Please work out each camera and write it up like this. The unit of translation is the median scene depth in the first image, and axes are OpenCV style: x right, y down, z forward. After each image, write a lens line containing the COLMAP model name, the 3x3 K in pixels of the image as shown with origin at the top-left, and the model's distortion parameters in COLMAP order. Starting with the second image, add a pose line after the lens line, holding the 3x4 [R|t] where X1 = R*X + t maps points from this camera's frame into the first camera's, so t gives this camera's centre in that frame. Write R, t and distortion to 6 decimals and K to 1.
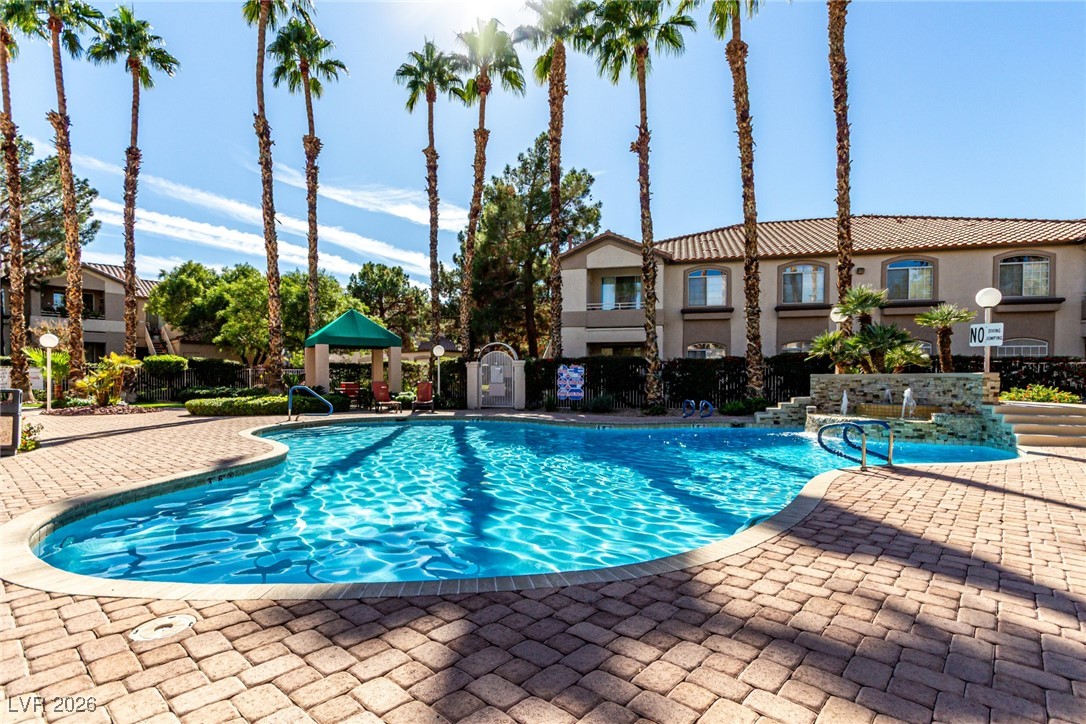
lens RADIAL K [[517.8, 0, 542.7], [0, 517.8, 378.4], [0, 0, 1]] dist [0.001116, 0.000349]
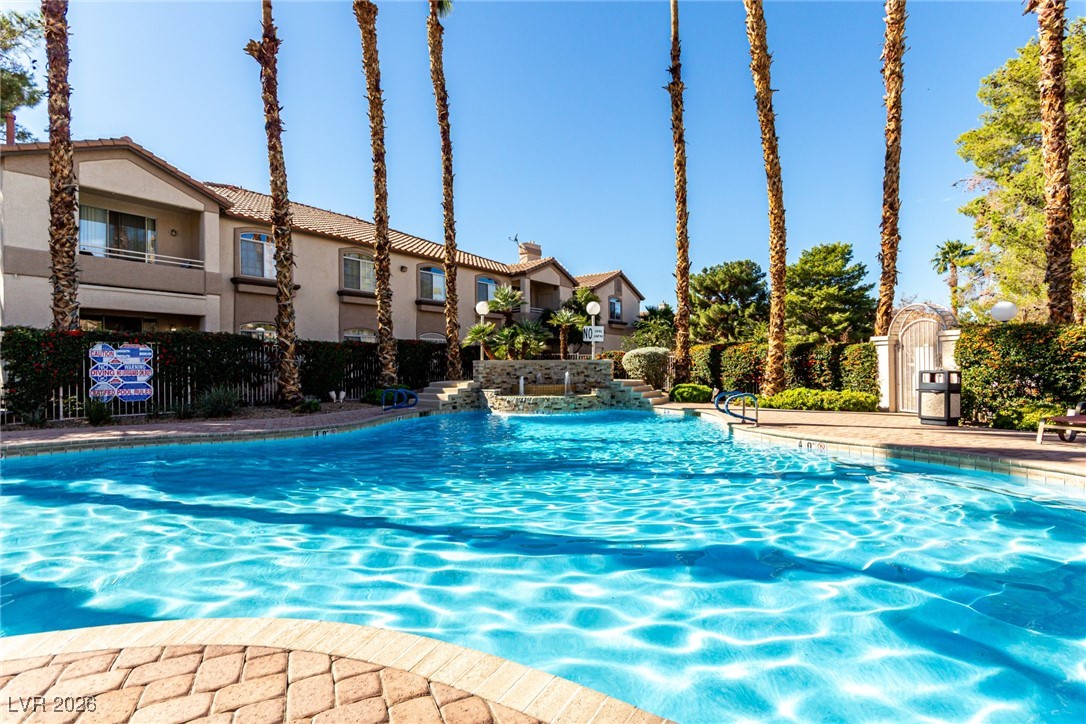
lens RADIAL K [[496.5, 0, 543.0], [0, 496.5, 362.0], [0, 0, 1]] dist [-0.000233, 0.000073]
pose [[0.401582, 0.002867, 0.915818, -0.301445], [0.006428, 0.999962, -0.005949, 0.002127], [-0.915800, 0.008275, 0.401548, 0.354691]]
